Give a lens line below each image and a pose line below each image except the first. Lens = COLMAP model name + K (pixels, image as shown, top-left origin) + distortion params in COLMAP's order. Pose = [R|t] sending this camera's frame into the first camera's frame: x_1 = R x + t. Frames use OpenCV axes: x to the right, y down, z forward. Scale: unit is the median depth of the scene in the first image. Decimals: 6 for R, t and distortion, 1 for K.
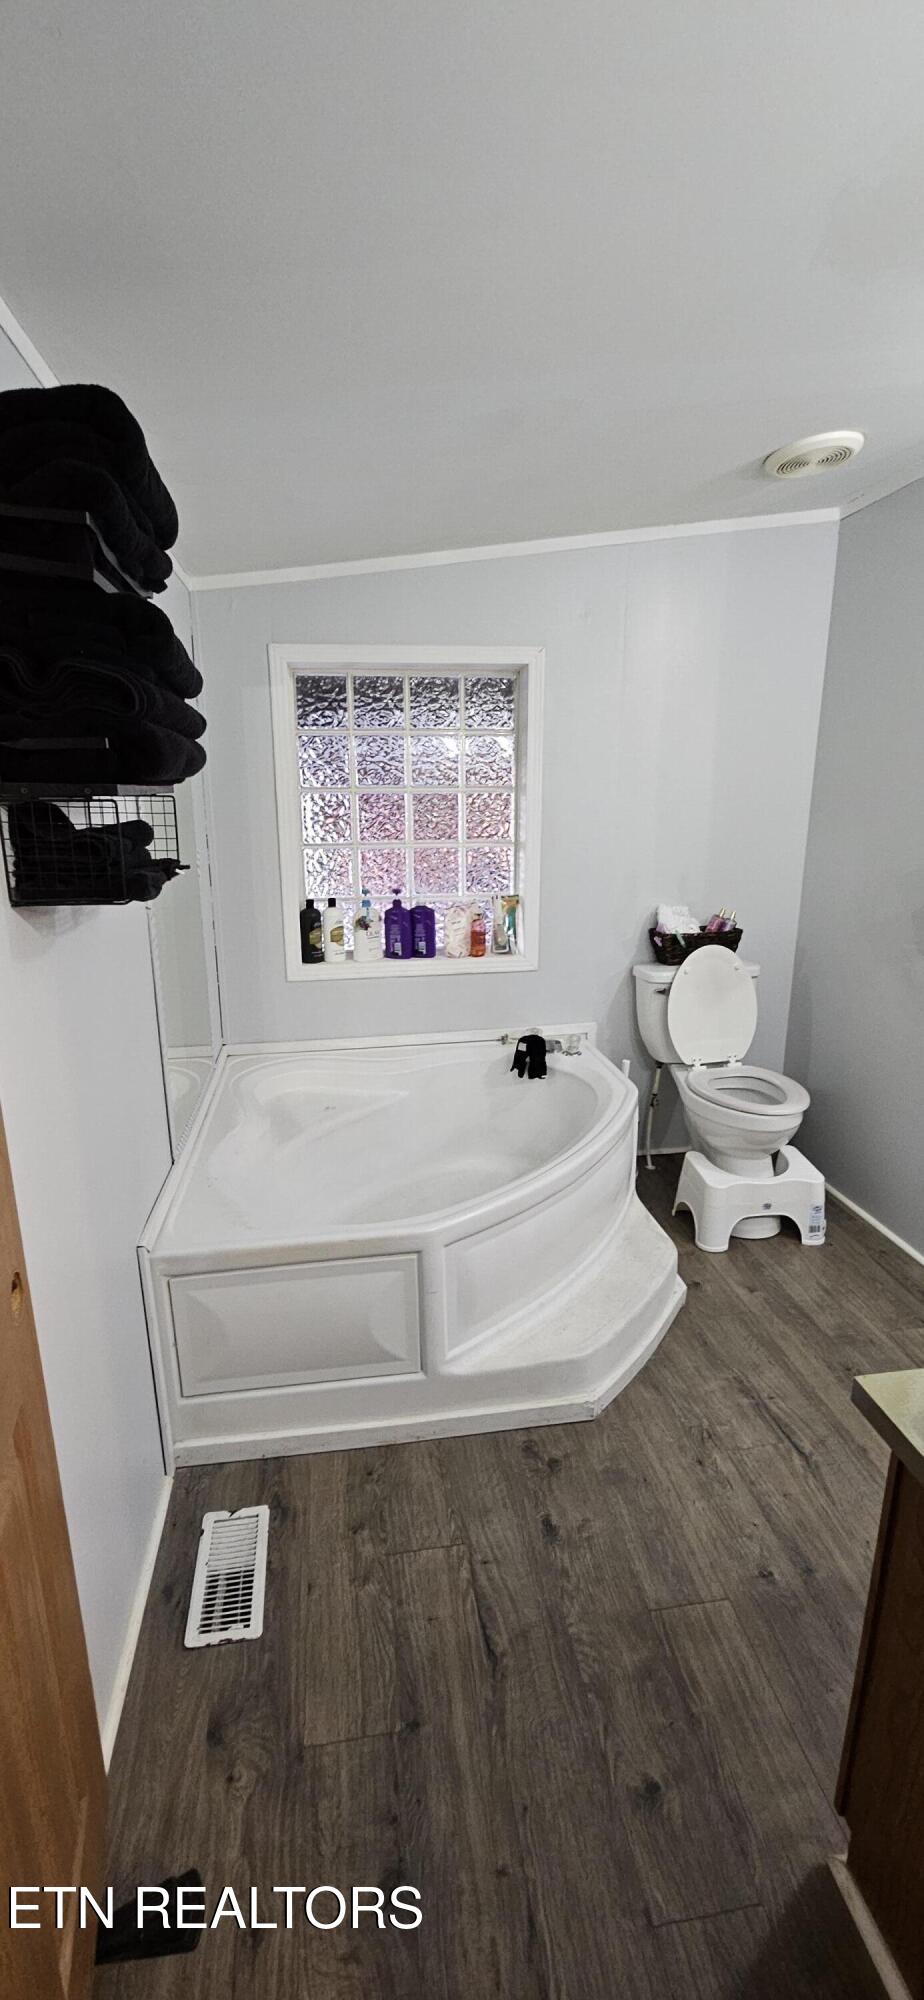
lens RADIAL K [[812.1, 0, 460.9], [0, 812.1, 1002.3], [0, 0, 1]] dist [-0.000266, -0.000028]
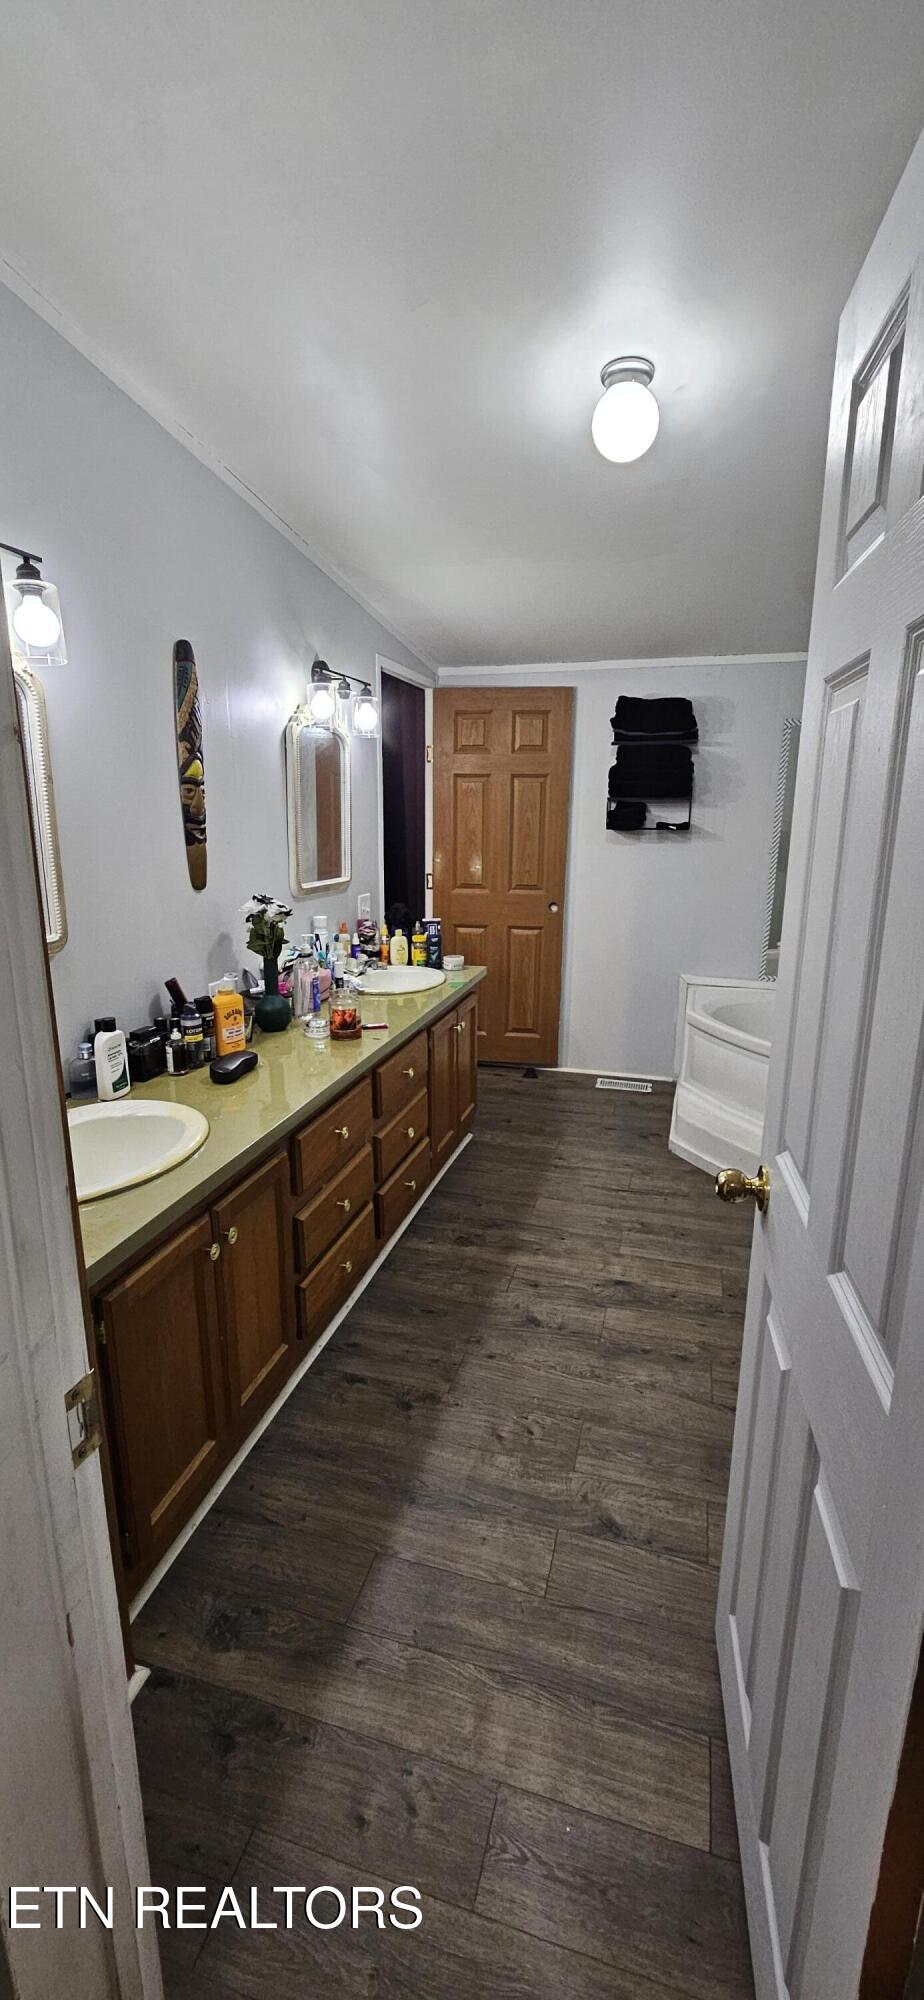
lens RADIAL K [[812.1, 0, 459.7], [0, 812.1, 1001.2], [0, 0, 1]] dist [-0.000266, -0.000028]
pose [[-0.417006, 0.214056, -0.883338, 2.096350], [-0.233084, 0.914186, 0.331565, -0.300697], [0.878509, 0.344157, -0.331329, 1.215051]]
